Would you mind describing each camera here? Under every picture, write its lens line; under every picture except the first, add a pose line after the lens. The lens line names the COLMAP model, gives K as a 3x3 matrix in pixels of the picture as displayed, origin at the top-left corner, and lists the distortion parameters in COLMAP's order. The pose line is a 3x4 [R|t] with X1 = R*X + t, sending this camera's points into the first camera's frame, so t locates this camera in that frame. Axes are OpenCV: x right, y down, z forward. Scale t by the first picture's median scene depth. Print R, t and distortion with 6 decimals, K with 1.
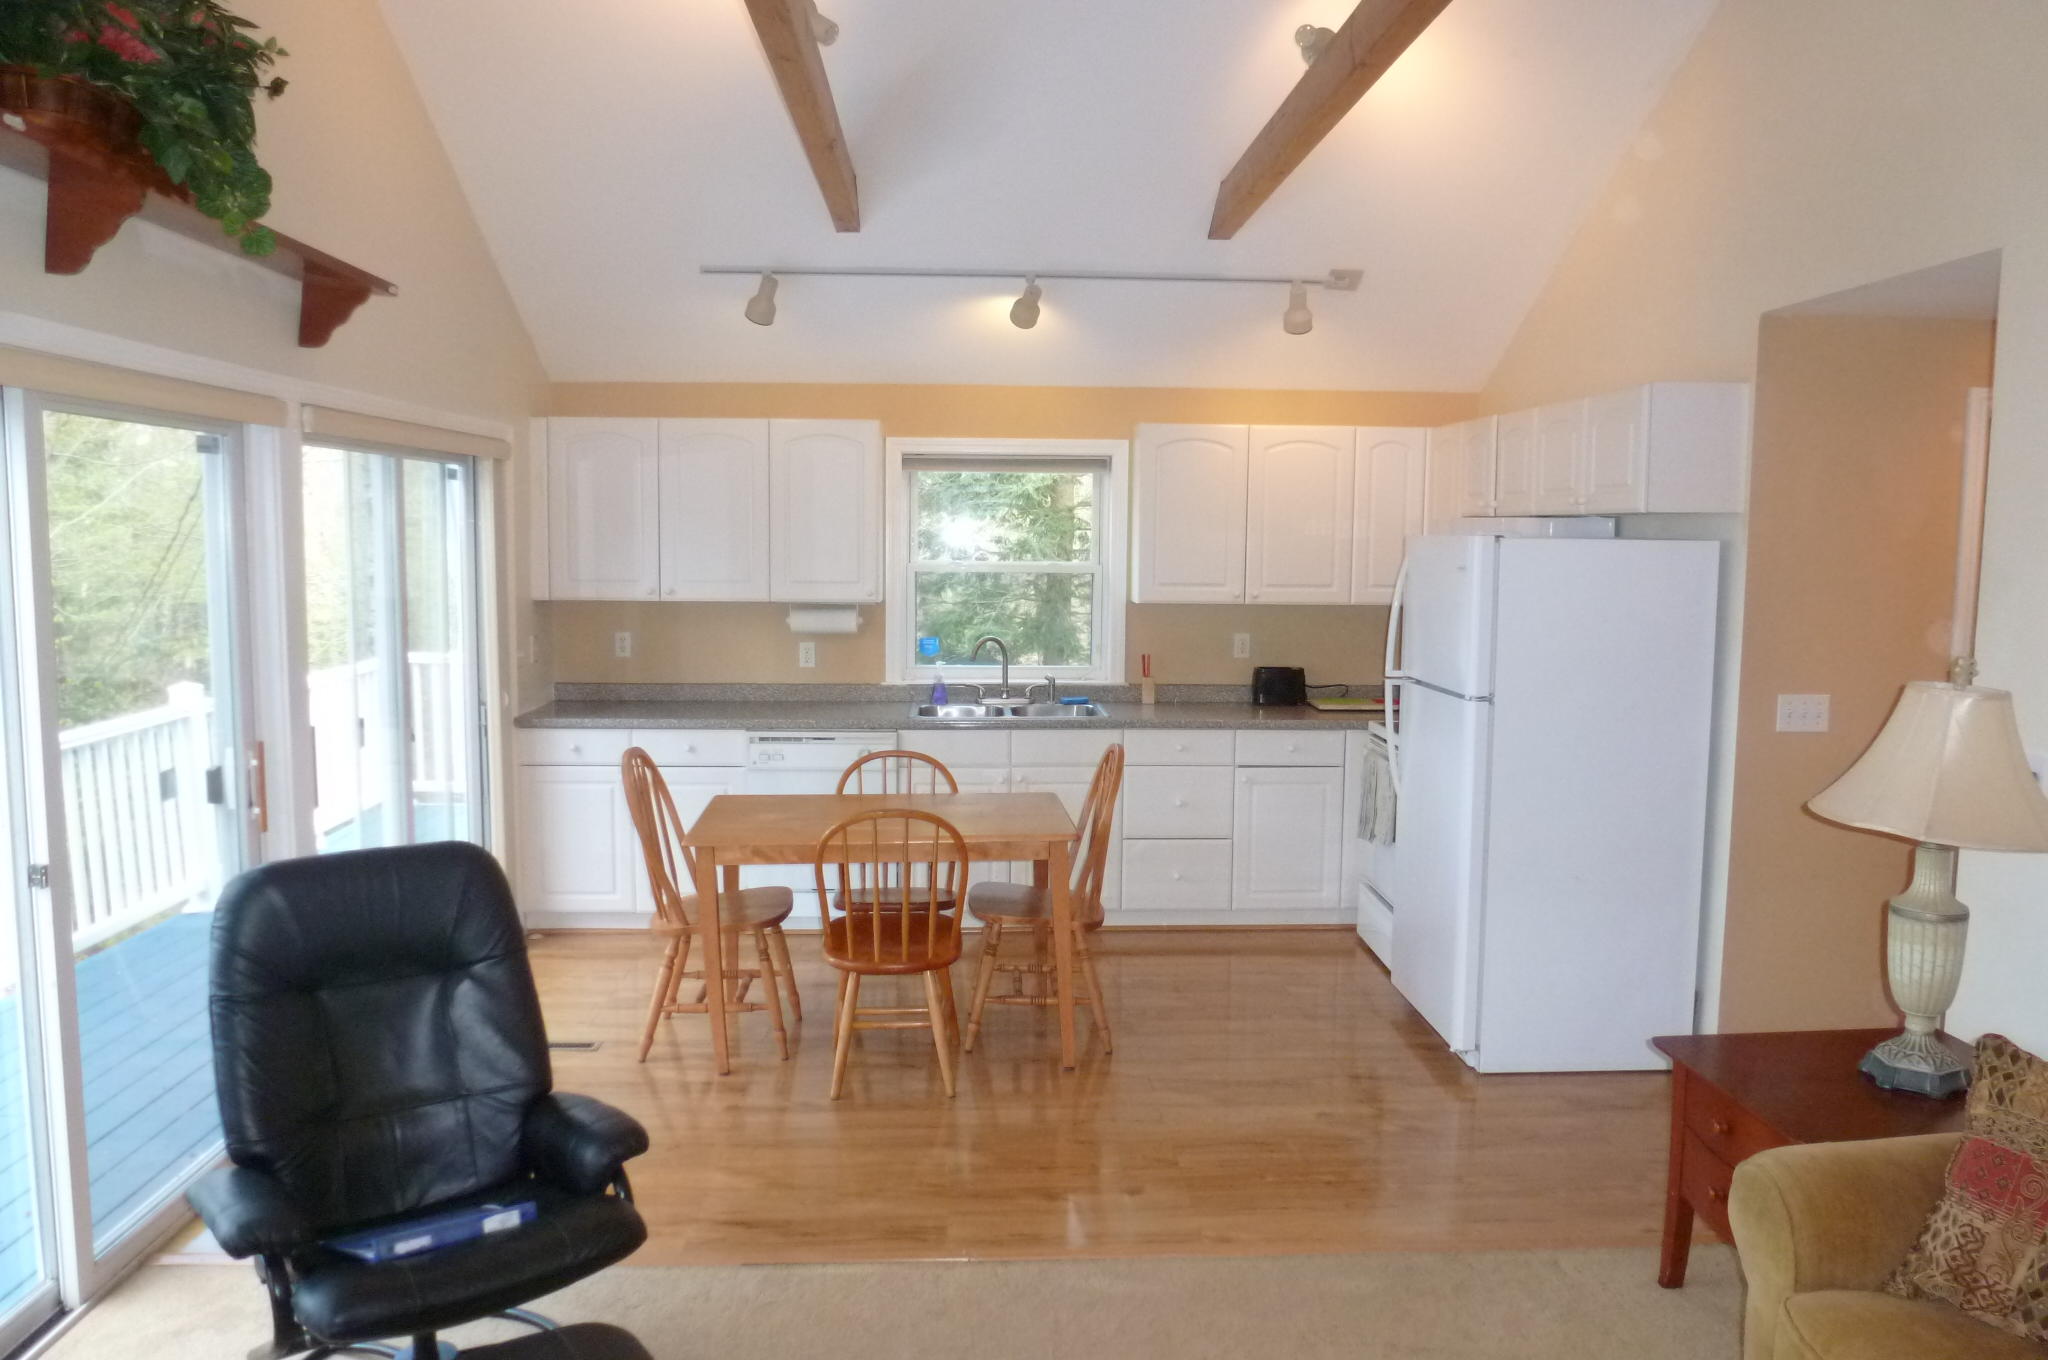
lens RADIAL K [[1454.3, 0, 1024.0], [0, 1454.3, 680.0], [0, 0, 1]] dist [0.054426, 0.000021]
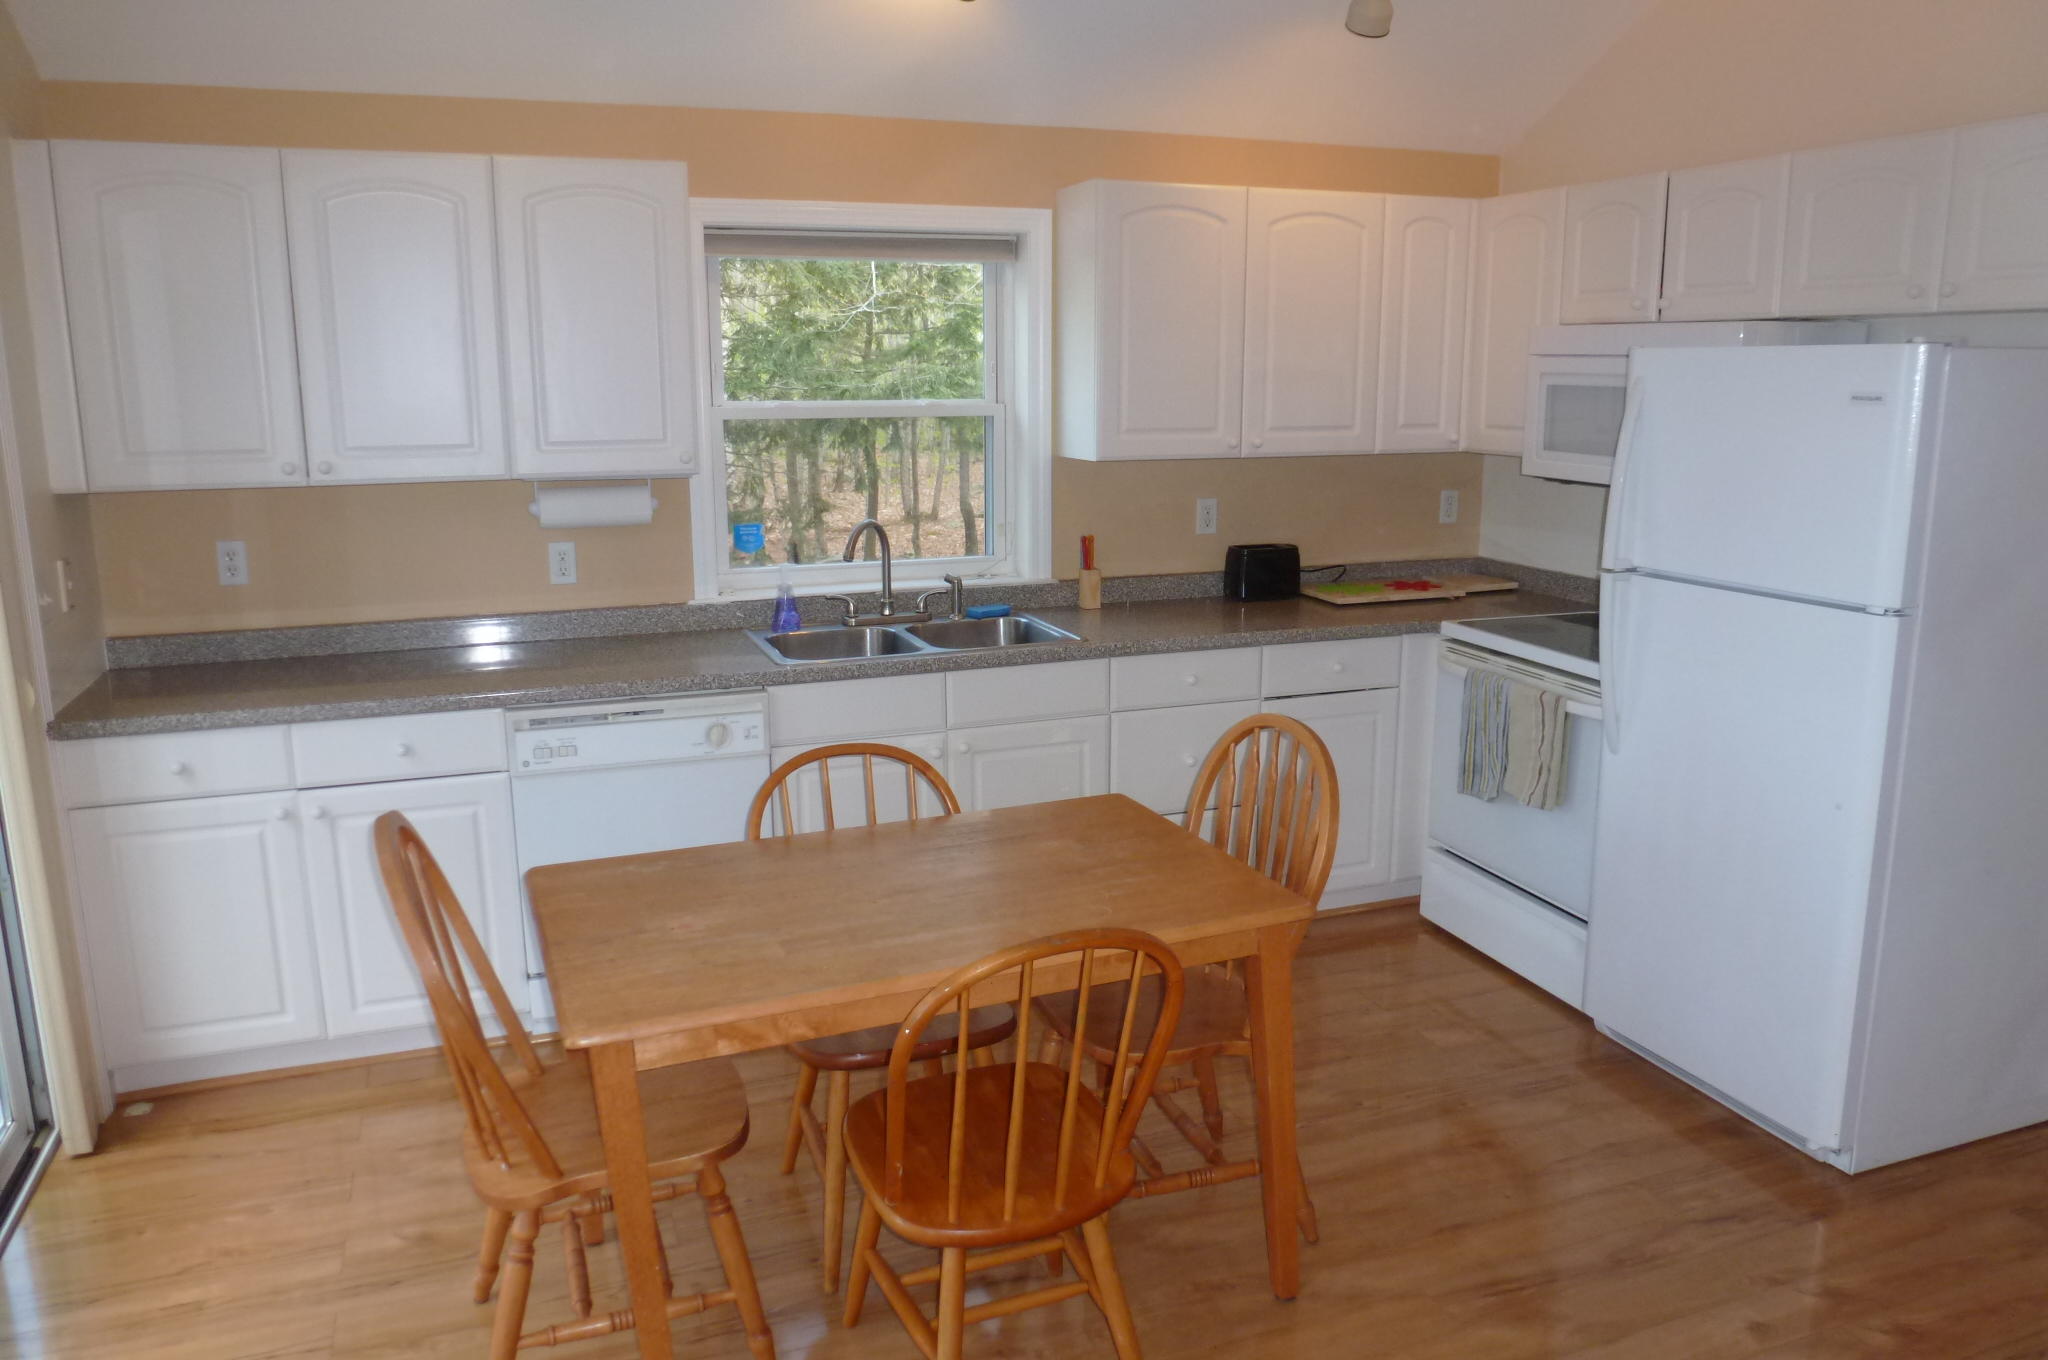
lens RADIAL K [[1485.0, 0, 1032.2], [0, 1485.0, 674.0], [0, 0, 1]] dist [-0.051155, 0.062674]
pose [[0.953729, -0.073861, 0.291455, -0.151376], [0.043449, 0.993039, 0.109479, -0.031609], [-0.297512, -0.091750, 0.950299, 0.365290]]
